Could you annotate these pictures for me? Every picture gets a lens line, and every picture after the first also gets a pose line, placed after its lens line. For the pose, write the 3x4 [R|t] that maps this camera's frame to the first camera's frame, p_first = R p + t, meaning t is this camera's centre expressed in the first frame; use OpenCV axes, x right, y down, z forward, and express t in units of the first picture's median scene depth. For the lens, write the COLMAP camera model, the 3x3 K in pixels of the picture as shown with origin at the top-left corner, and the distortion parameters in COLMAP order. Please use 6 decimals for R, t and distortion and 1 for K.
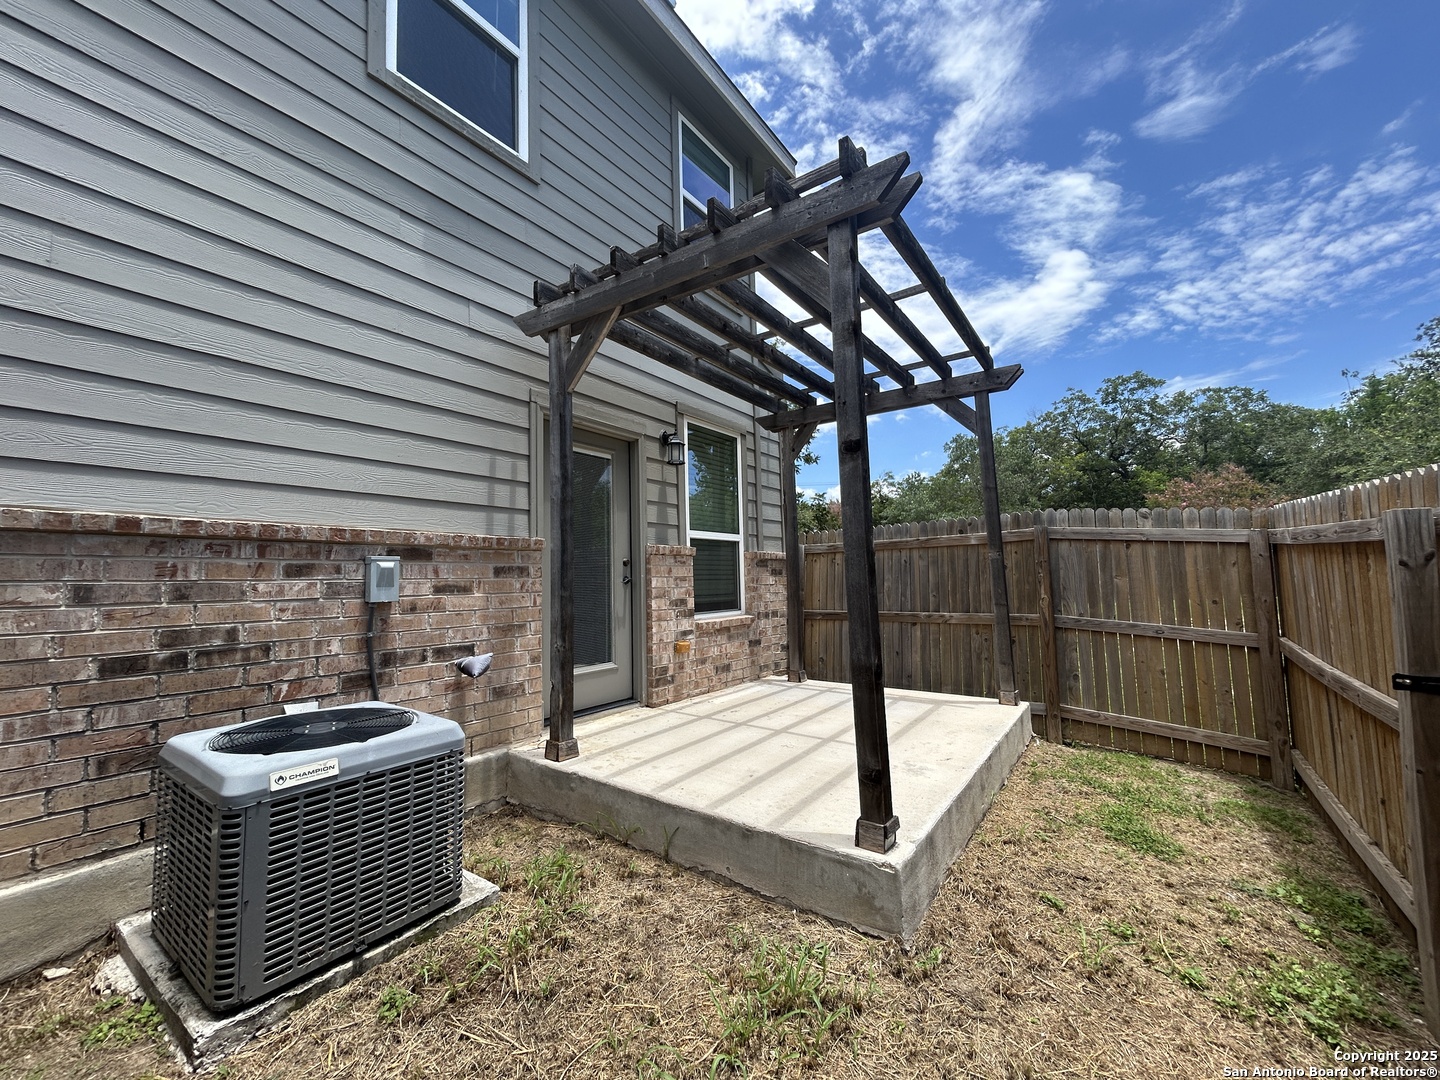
lens RADIAL K [[578.3, 0, 722.0], [0, 578.3, 537.9], [0, 0, 1]] dist [-0.001262, -0.001167]
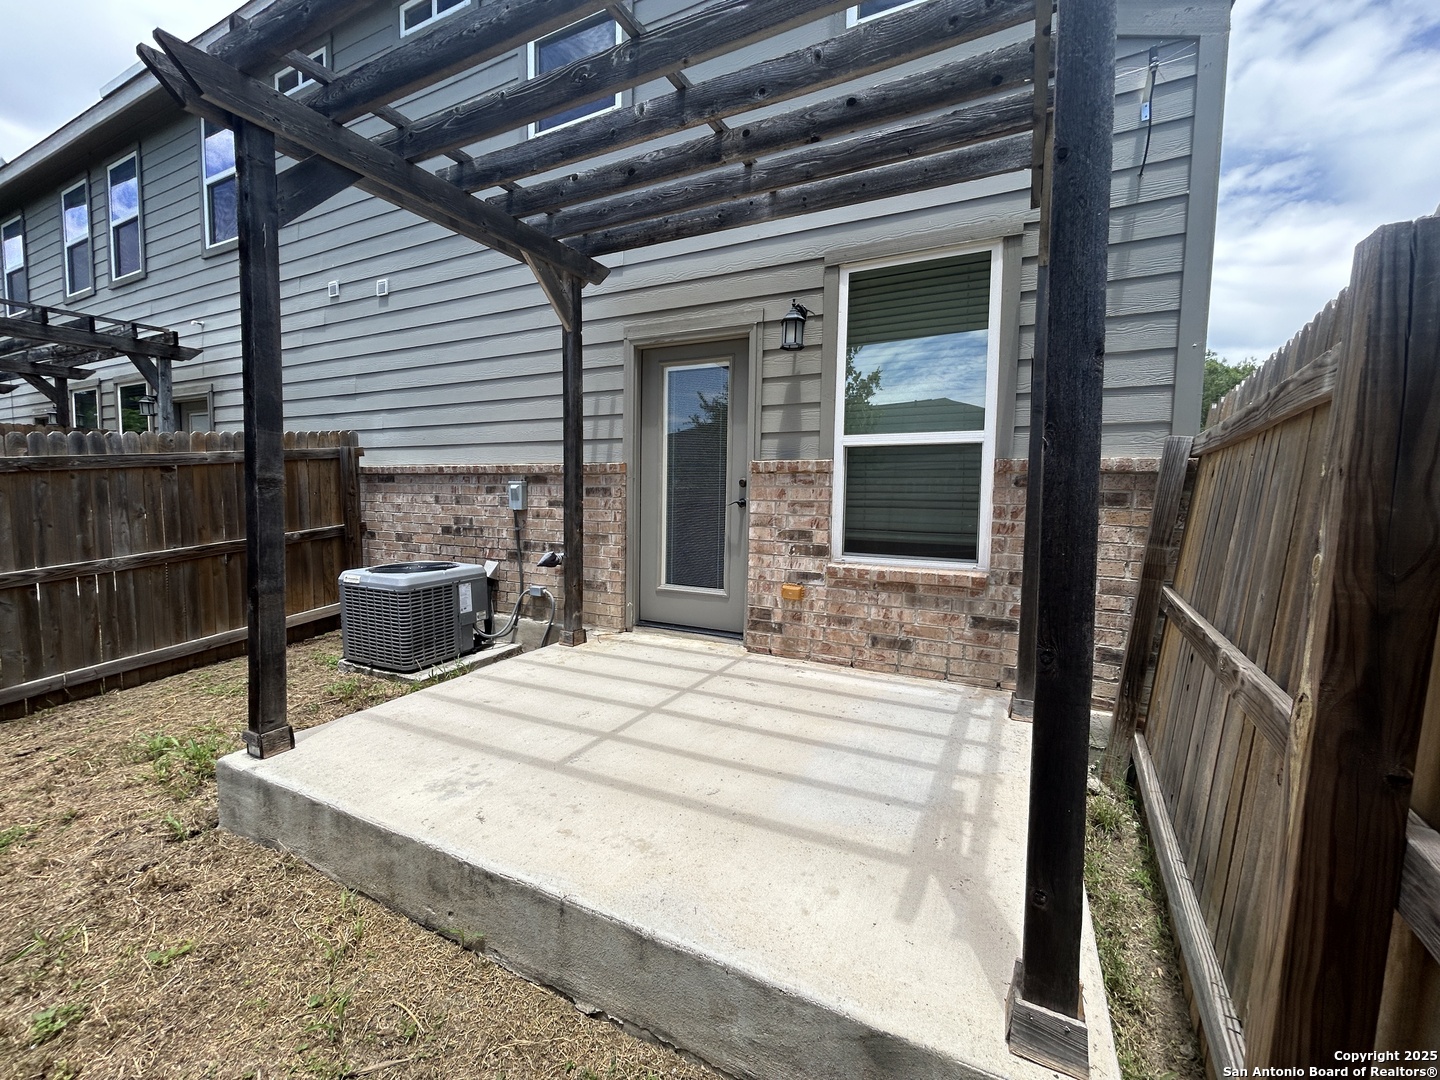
lens RADIAL K [[578.3, 0, 722.0], [0, 578.3, 537.9], [0, 0, 1]] dist [-0.001262, -0.001167]
pose [[0.159197, 0.093866, -0.982774, 0.716695], [0.054320, 0.993129, 0.103655, 0.034084], [0.985751, -0.069886, 0.153005, 0.851285]]
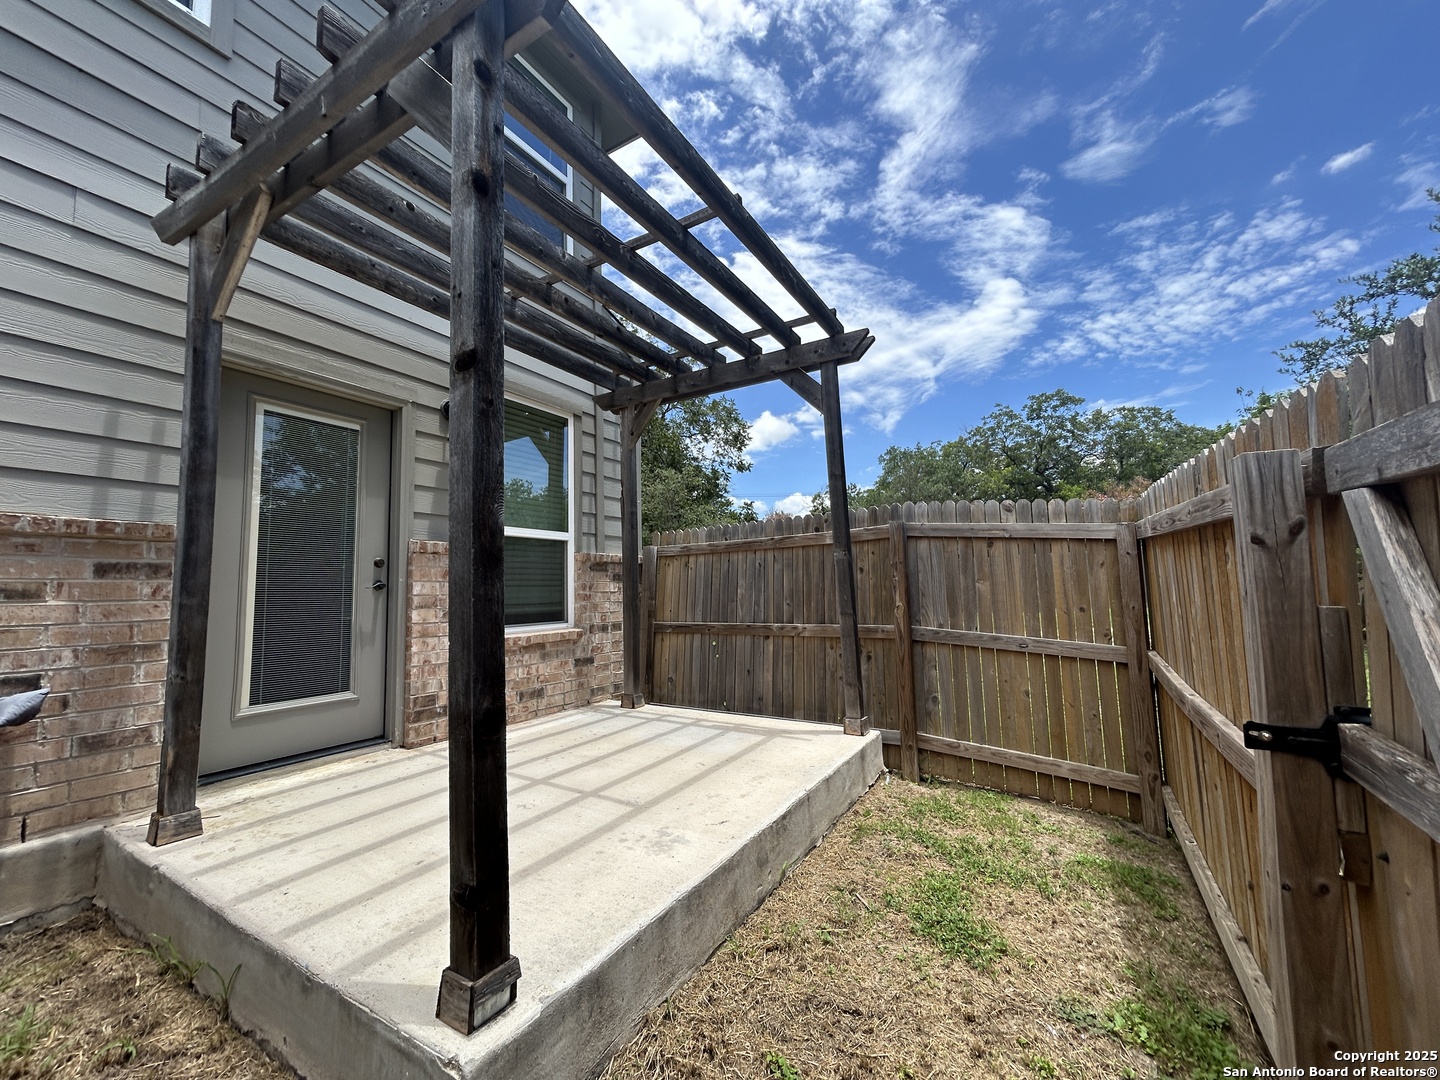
lens RADIAL K [[579.8, 0, 723.6], [0, 579.8, 538.1], [0, 0, 1]] dist [-0.003494, 0.000688]
pose [[0.996098, 0.006388, 0.088028, 0.235284], [-0.004652, 0.999791, -0.019921, 0.023699], [-0.088137, 0.019433, 0.995919, 0.182897]]
